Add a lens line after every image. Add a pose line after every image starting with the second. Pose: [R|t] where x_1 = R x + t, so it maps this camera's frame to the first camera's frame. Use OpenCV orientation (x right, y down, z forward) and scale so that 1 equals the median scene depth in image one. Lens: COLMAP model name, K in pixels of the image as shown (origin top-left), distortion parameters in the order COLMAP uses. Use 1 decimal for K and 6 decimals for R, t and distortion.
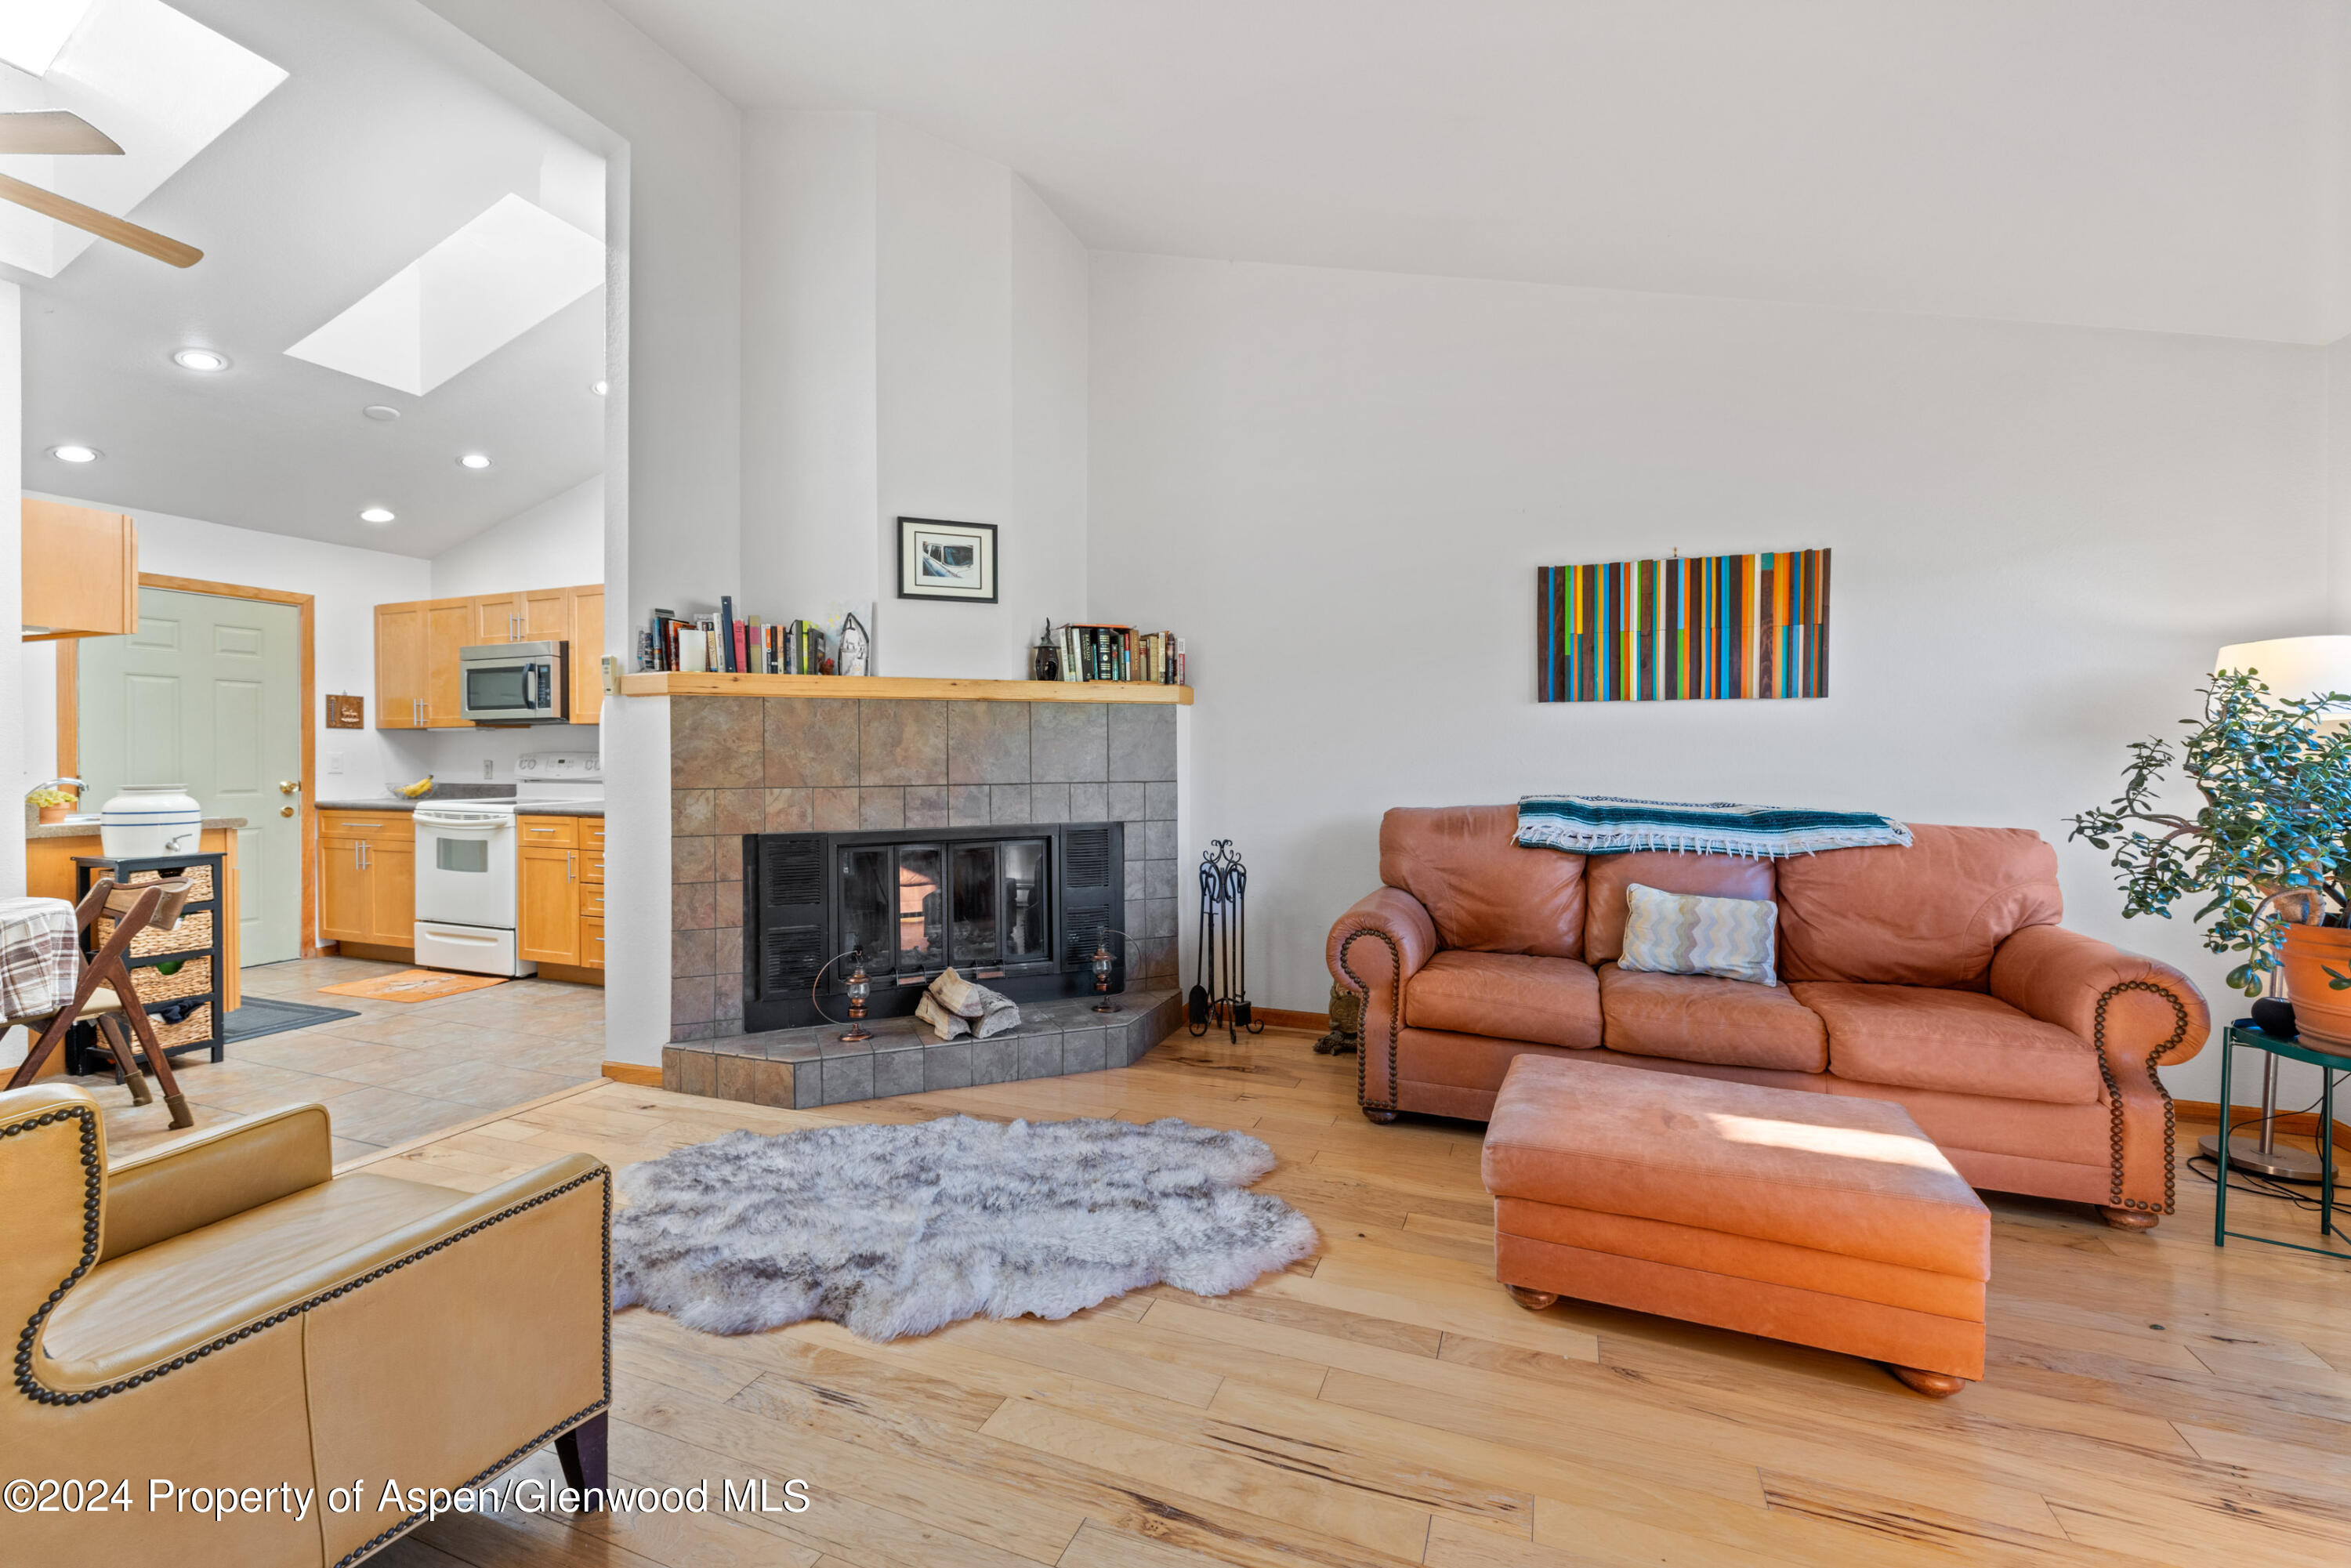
lens RADIAL K [[986.6, 0, 1162.6], [0, 986.6, 768.9], [0, 0, 1]] dist [0.000387, 0.000074]
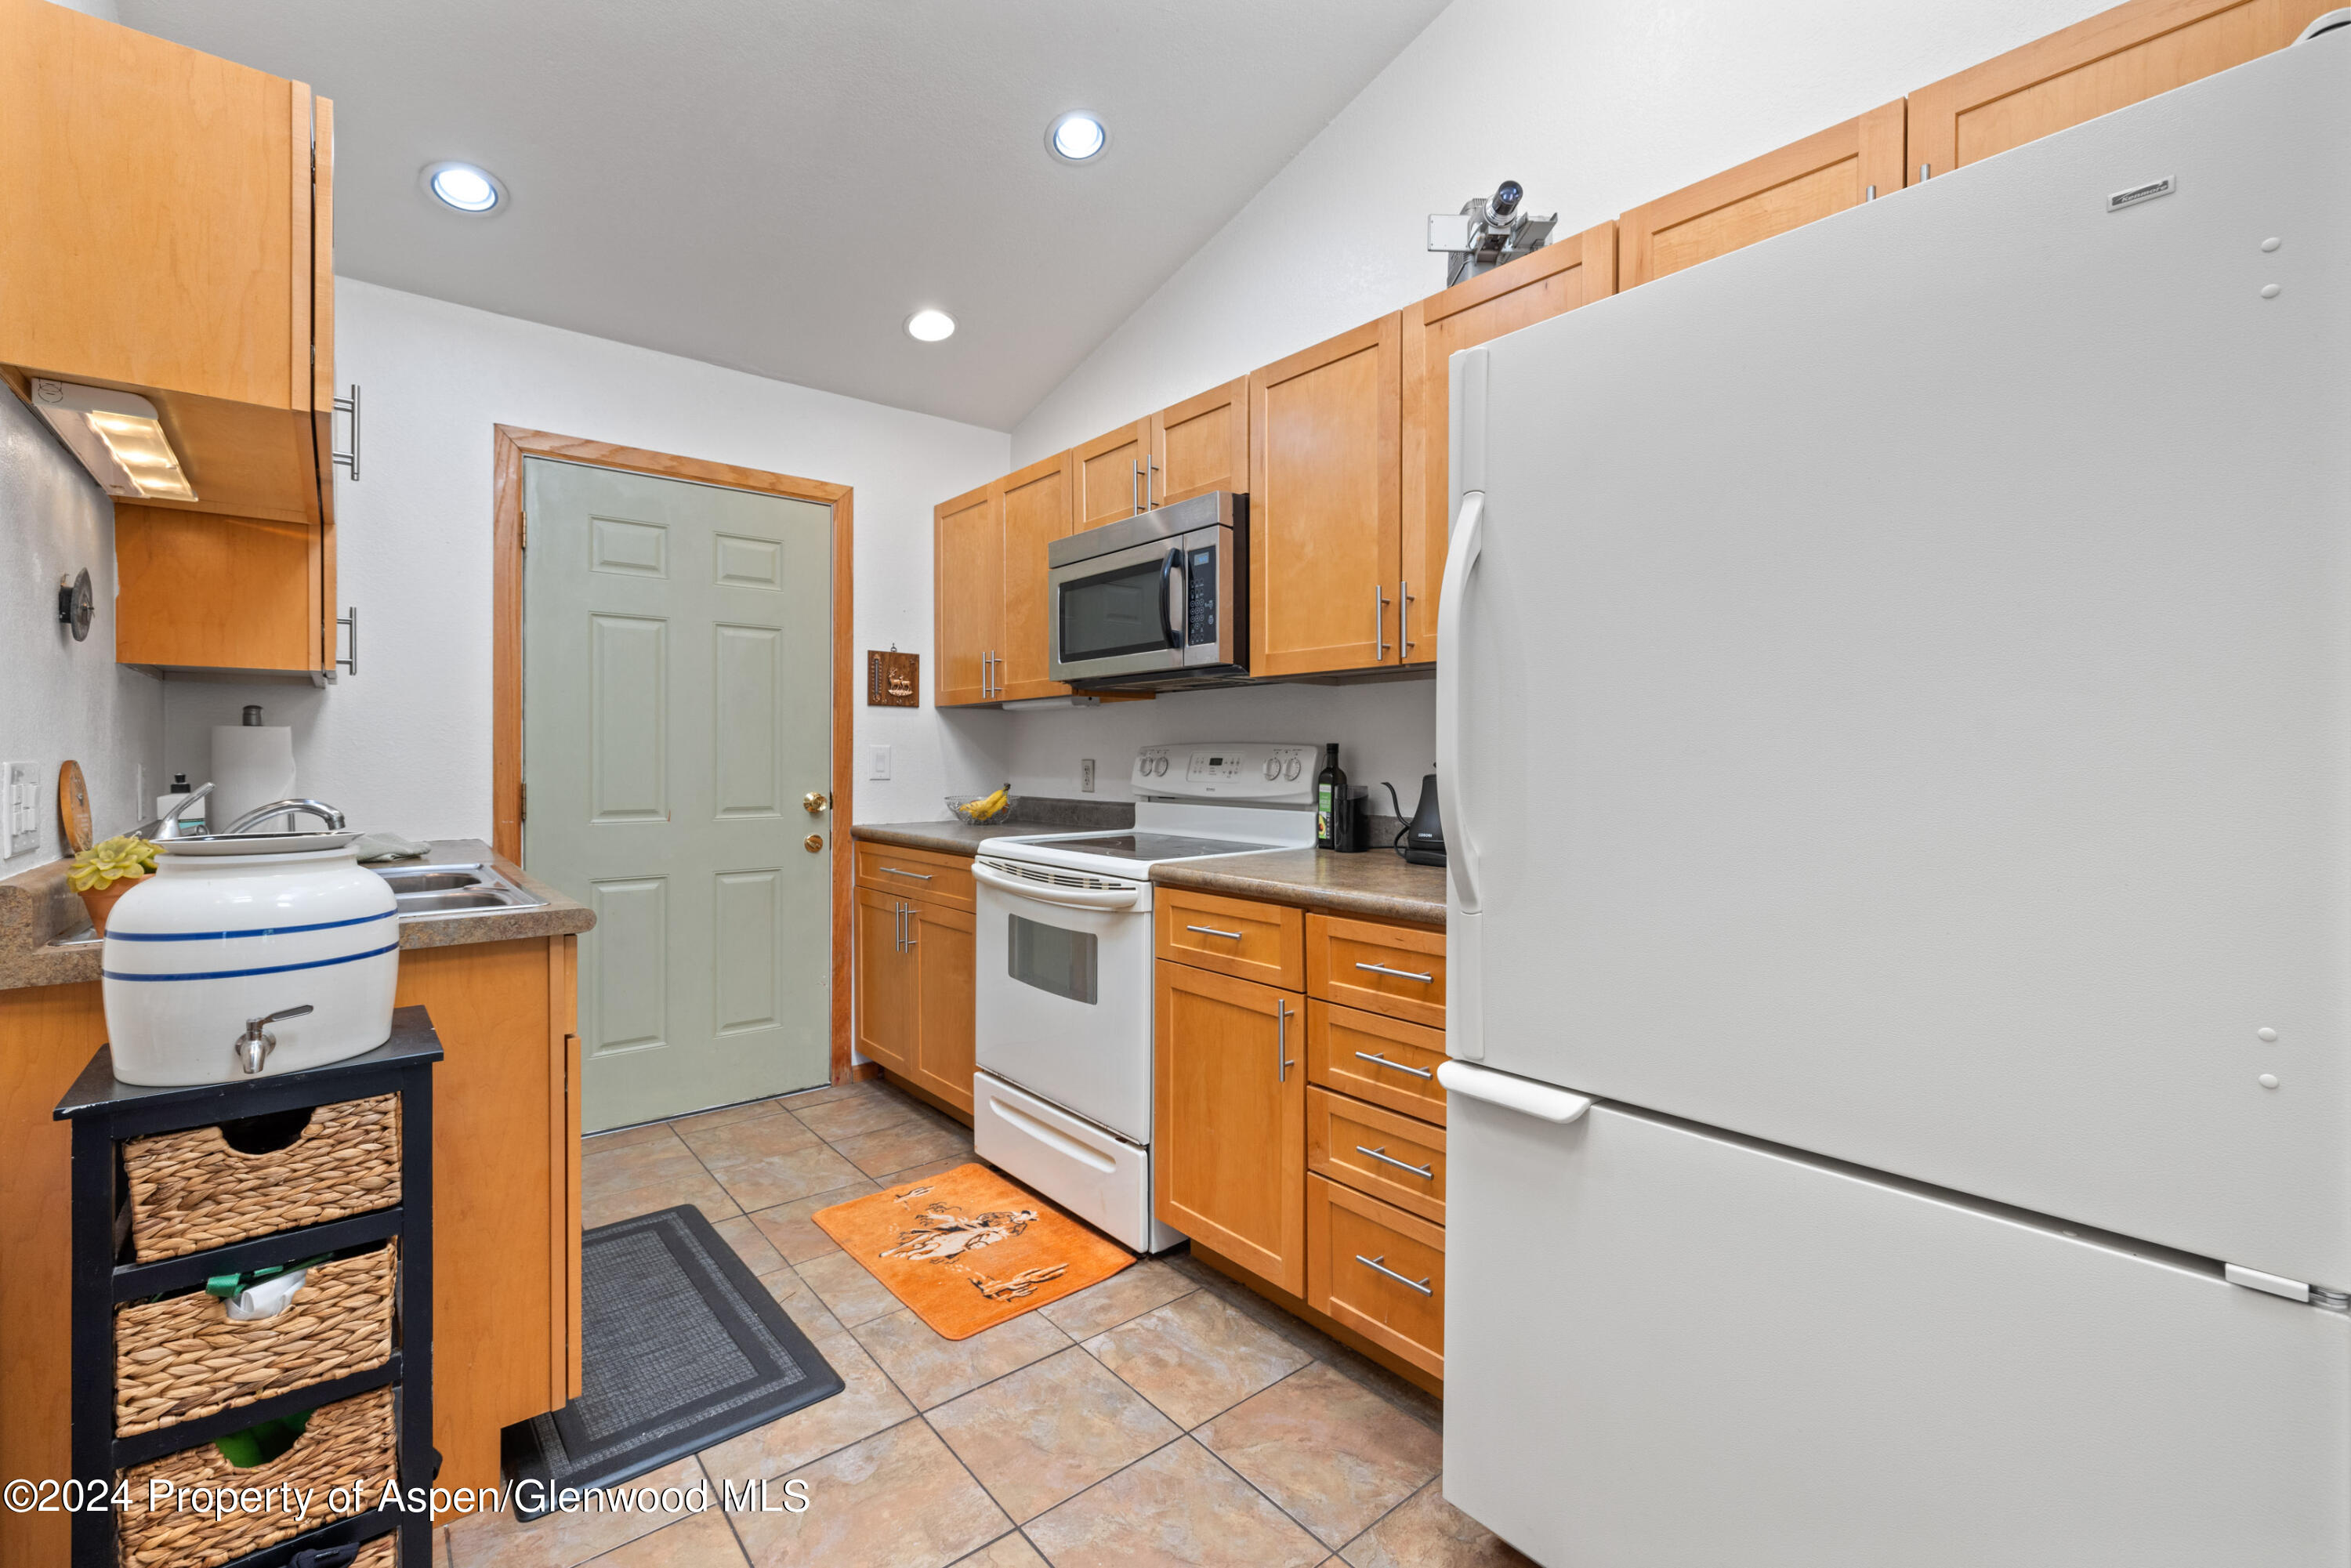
lens RADIAL K [[1010.2, 0, 1162.5], [0, 1010.2, 760.0], [0, 0, 1]] dist [0.000016, 0.000276]
pose [[0.875559, 0.002105, -0.483107, -0.414232], [-0.005850, 0.999963, -0.006245, -0.005305], [0.483076, 0.008295, 0.875539, 0.580490]]
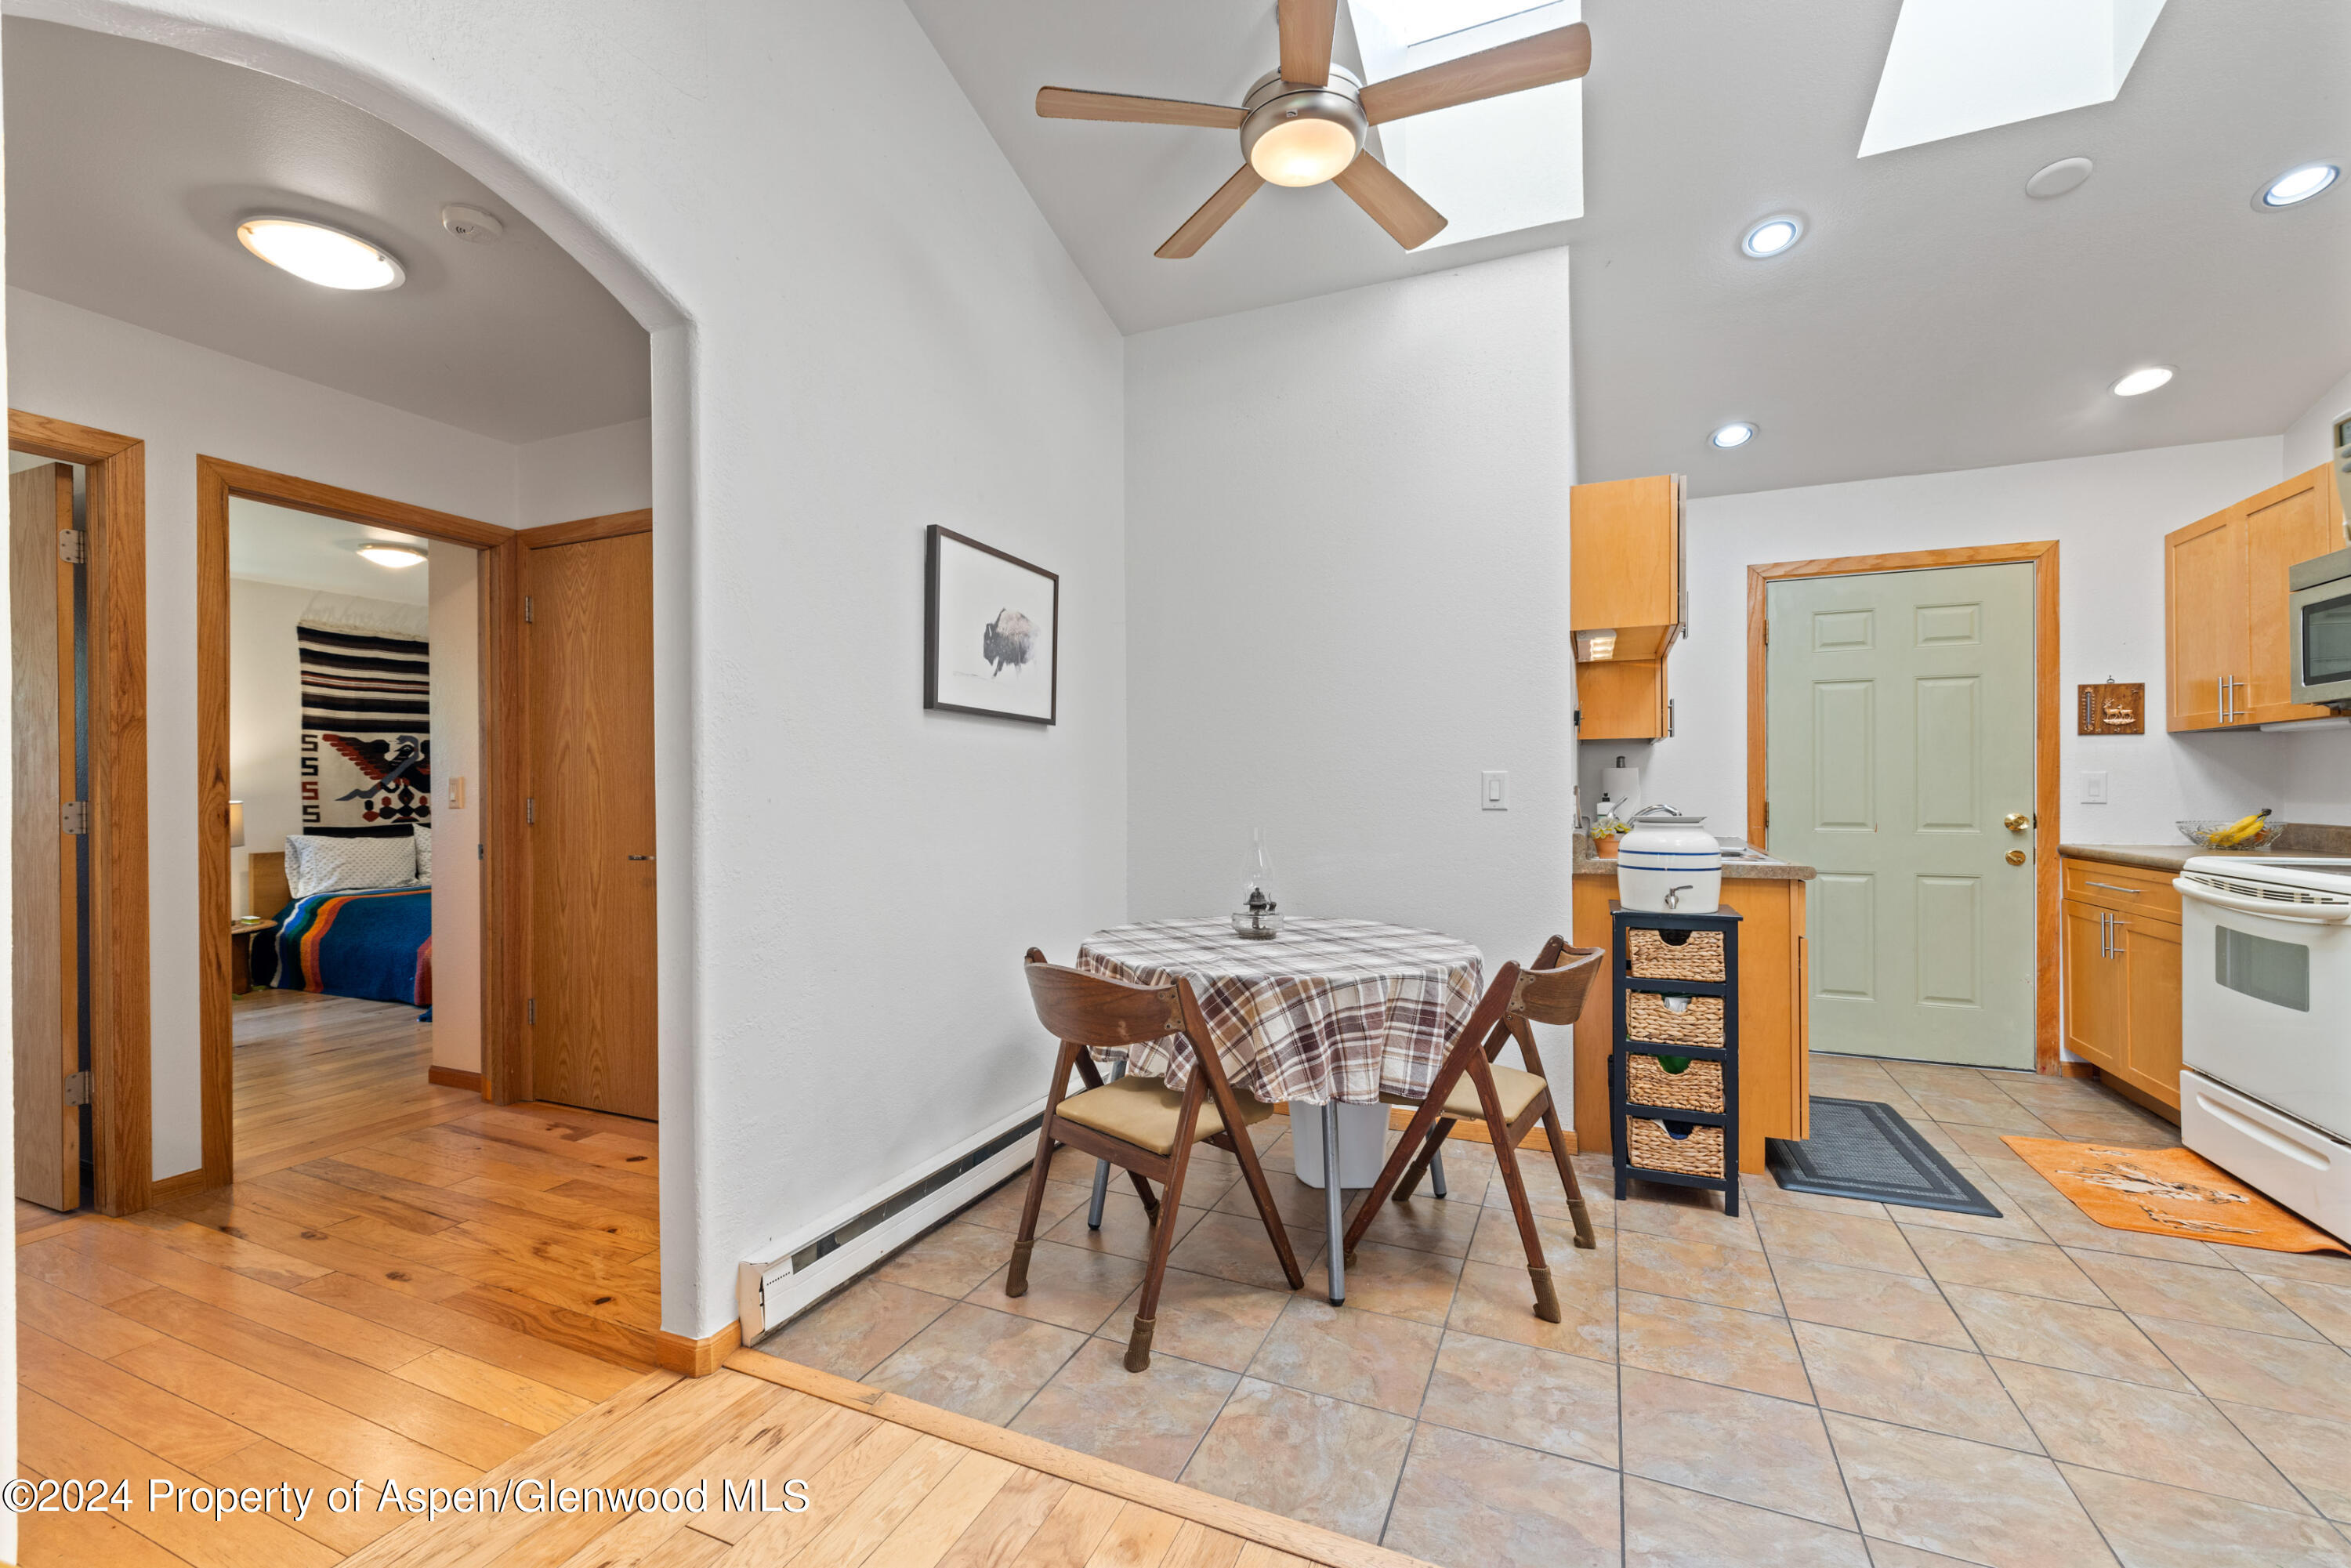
lens RADIAL K [[987.4, 0, 1163.1], [0, 987.4, 788.8], [0, 0, 1]] dist [0.000499, -0.000208]
pose [[-0.032430, -0.000086, -0.999474, -0.172297], [-0.006372, 0.999980, 0.000120, -0.001489], [0.999454, 0.006373, -0.032430, 0.433055]]
